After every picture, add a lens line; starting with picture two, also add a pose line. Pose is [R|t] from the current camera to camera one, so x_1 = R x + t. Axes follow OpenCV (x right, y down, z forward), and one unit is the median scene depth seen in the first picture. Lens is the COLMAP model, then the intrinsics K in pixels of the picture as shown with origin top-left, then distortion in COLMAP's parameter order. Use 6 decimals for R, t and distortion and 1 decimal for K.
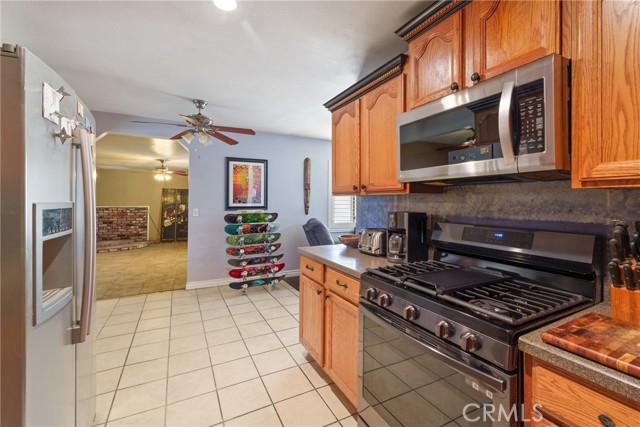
lens RADIAL K [[273.0, 0, 315.6], [0, 273.0, 200.2], [0, 0, 1]] dist [-0.001899, -0.002607]
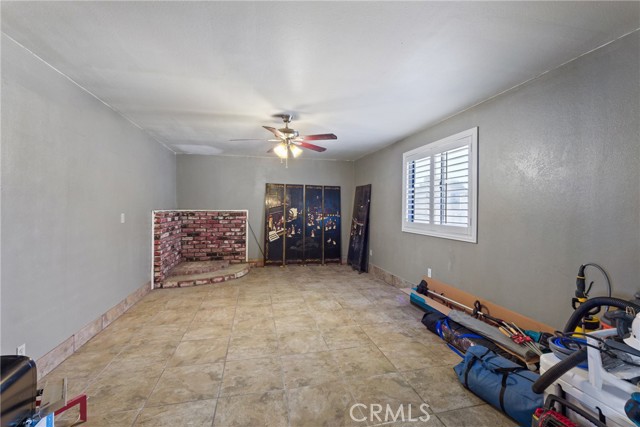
lens RADIAL K [[273.0, 0, 318.4], [0, 273.0, 211.3], [0, 0, 1]] dist [-0.001899, -0.002607]
pose [[0.972773, 0.004151, -0.231724, -0.298162], [-0.000276, 0.999860, 0.016755, 0.013284], [0.231761, -0.016235, 0.972637, 0.404447]]
